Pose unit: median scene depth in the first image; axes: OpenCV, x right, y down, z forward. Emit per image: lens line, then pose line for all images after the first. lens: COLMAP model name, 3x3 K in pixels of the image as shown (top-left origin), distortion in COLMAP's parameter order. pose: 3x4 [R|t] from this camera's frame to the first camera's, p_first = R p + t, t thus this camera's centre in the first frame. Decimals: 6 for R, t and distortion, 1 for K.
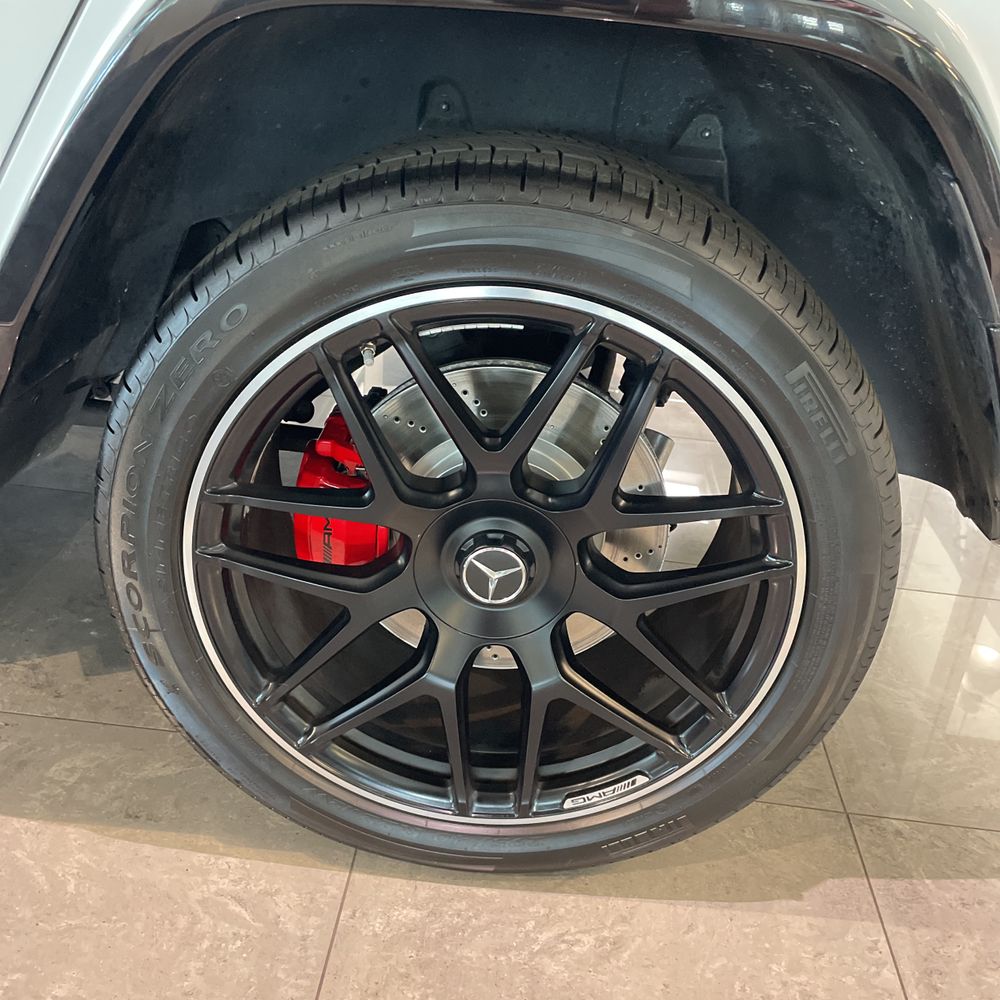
lens RADIAL K [[1015.5, 0, 500.0], [0, 1015.5, 500.0], [0, 0, 1]] dist [0.100762, -0.152441]
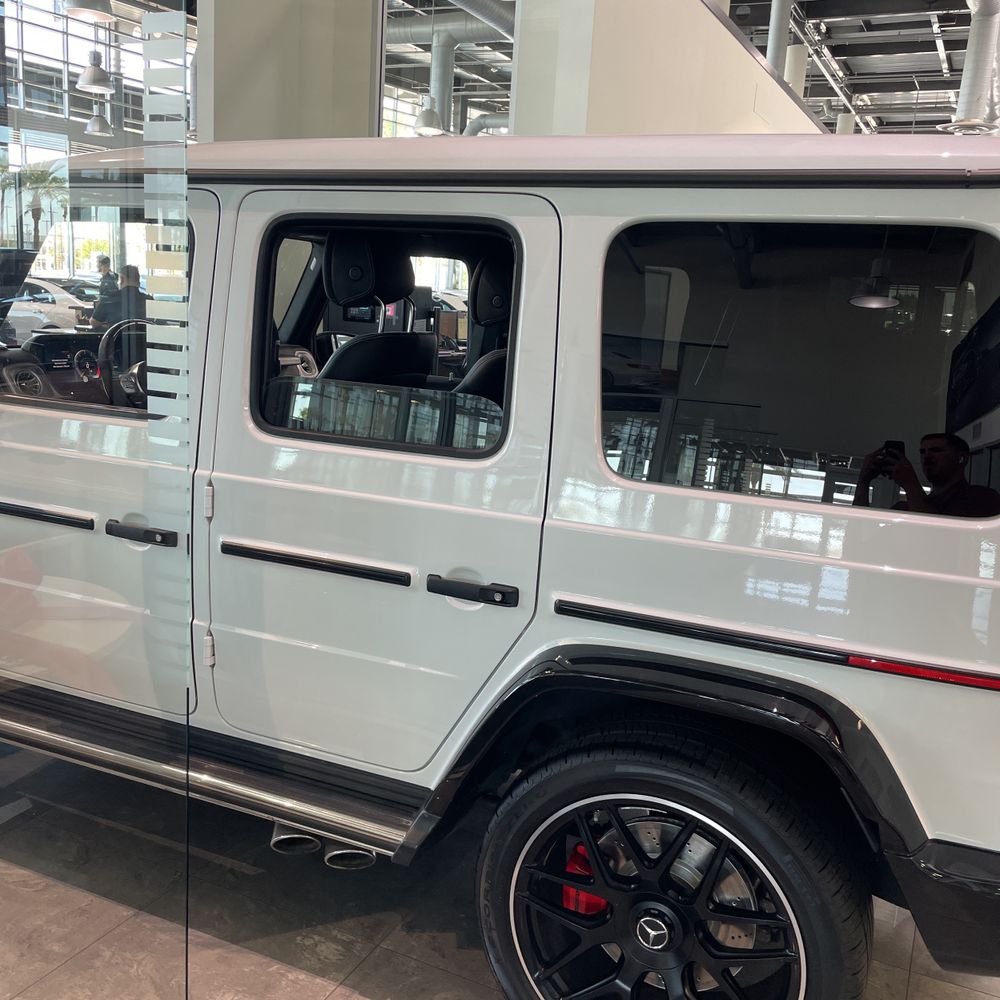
lens RADIAL K [[1015.5, 0, 500.0], [0, 1015.5, 500.0], [0, 0, 1]] dist [0.100762, -0.152441]
pose [[0.929265, 0.033815, -0.367862, 0.438107], [-0.138855, 0.954751, -0.263003, -0.166606], [0.342324, 0.295479, 0.891912, -1.181960]]
